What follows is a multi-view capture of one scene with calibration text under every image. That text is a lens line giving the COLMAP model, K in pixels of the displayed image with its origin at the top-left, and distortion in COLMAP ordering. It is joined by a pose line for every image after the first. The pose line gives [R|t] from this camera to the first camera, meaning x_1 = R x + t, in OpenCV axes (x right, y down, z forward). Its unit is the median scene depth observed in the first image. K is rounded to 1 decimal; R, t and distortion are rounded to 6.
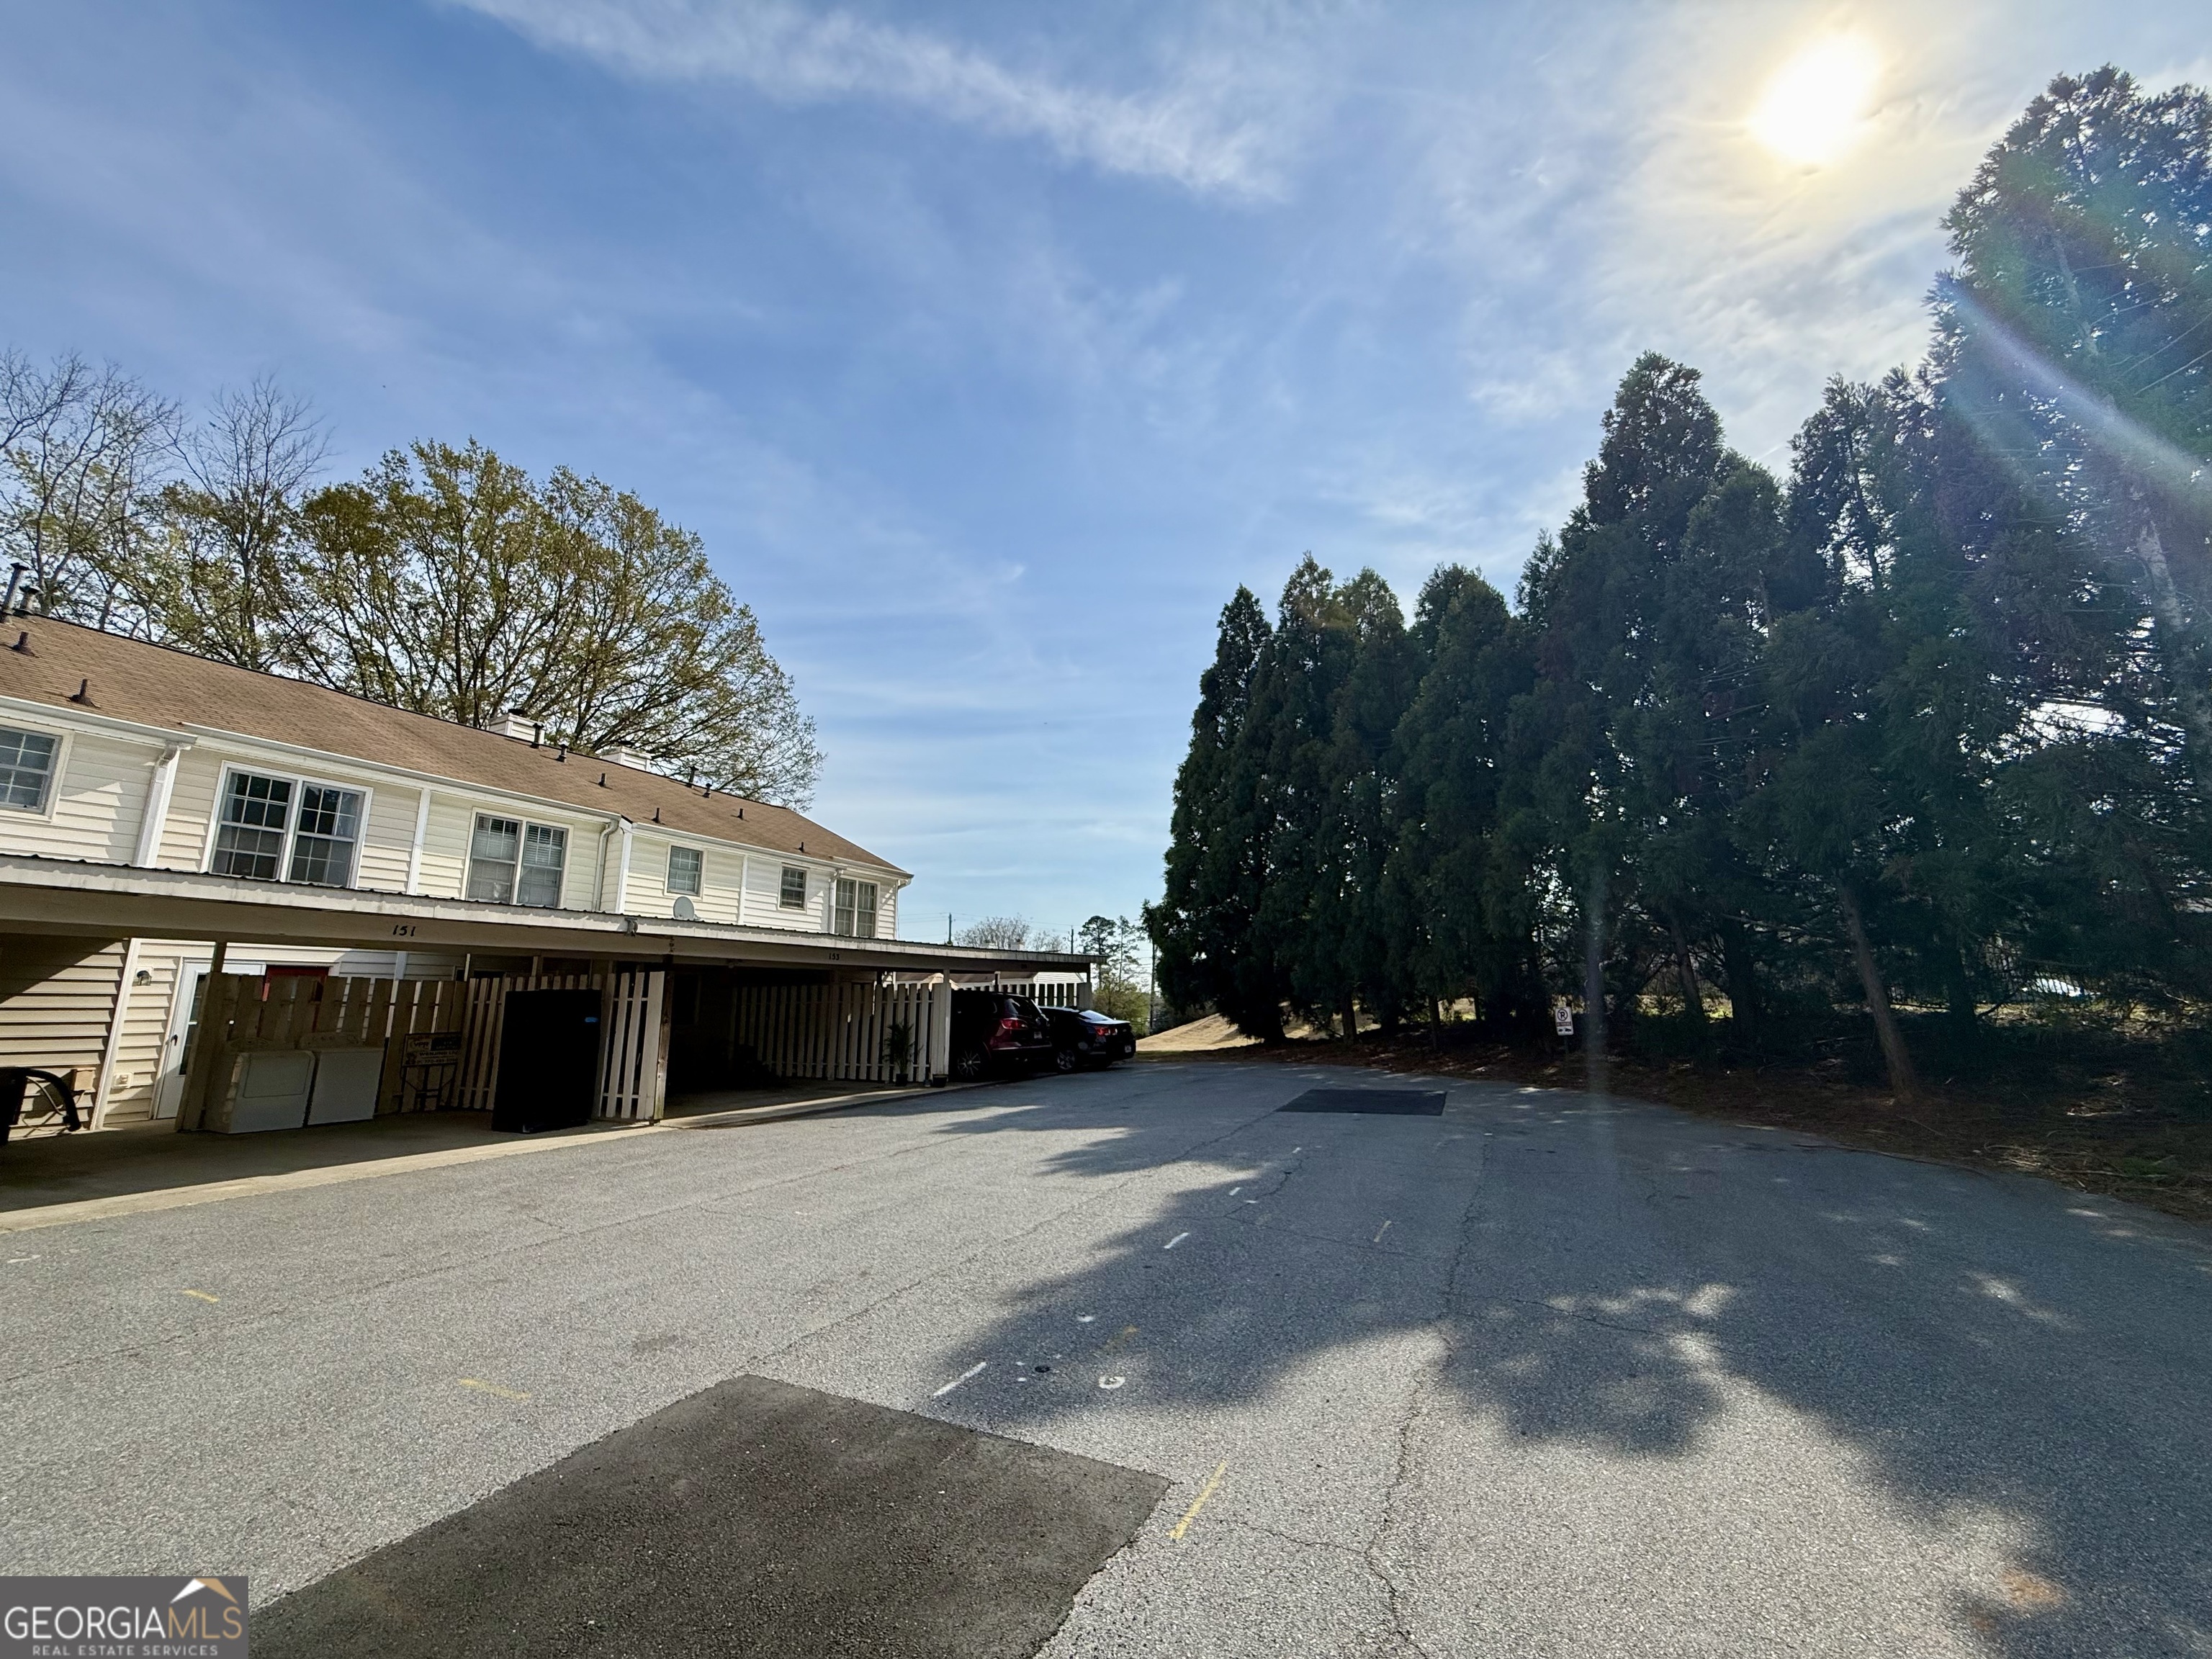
lens RADIAL K [[880.8, 0, 1105.9], [0, 880.8, 828.4], [0, 0, 1]] dist [0.002007, 0.000195]
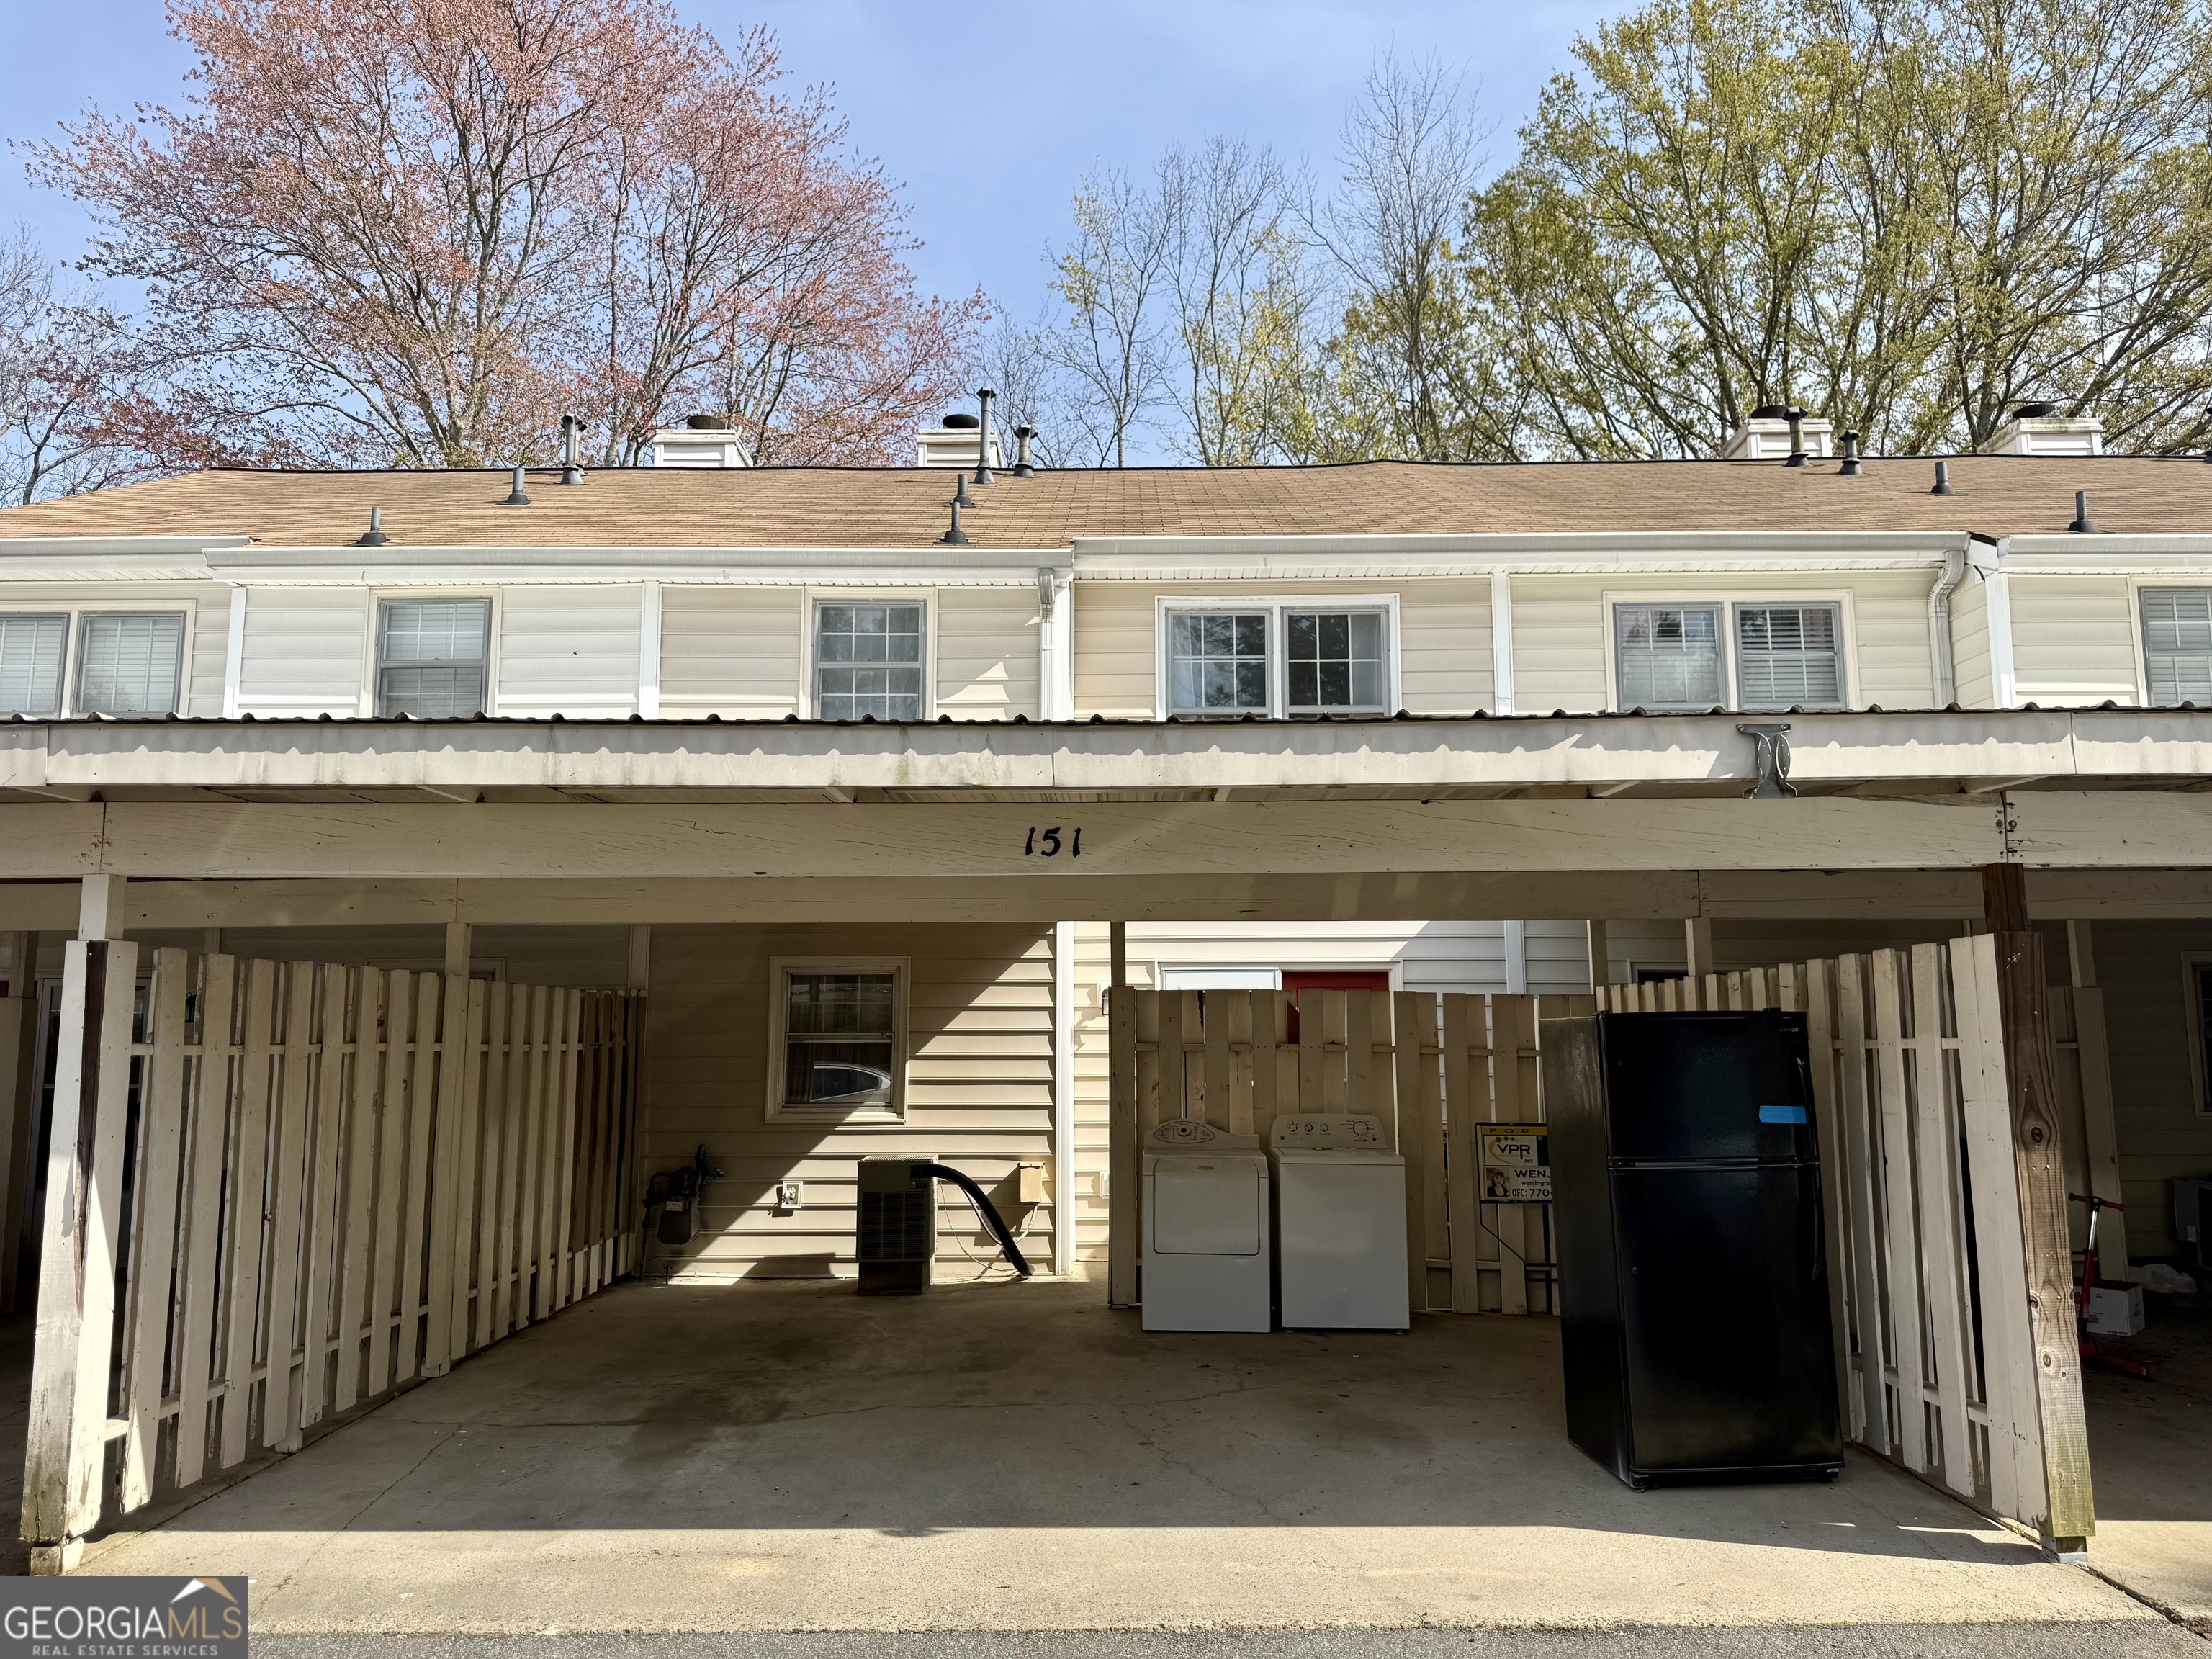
lens RADIAL K [[1539.4, 0, 1104.1], [0, 1539.4, 824.9], [0, 0, 1]] dist [0.028944, -0.005113]
pose [[0.411733, -0.126213, -0.902522, -0.187621], [0.180461, 0.982043, -0.055007, 0.103353], [0.893258, -0.140222, 0.427116, 0.548389]]
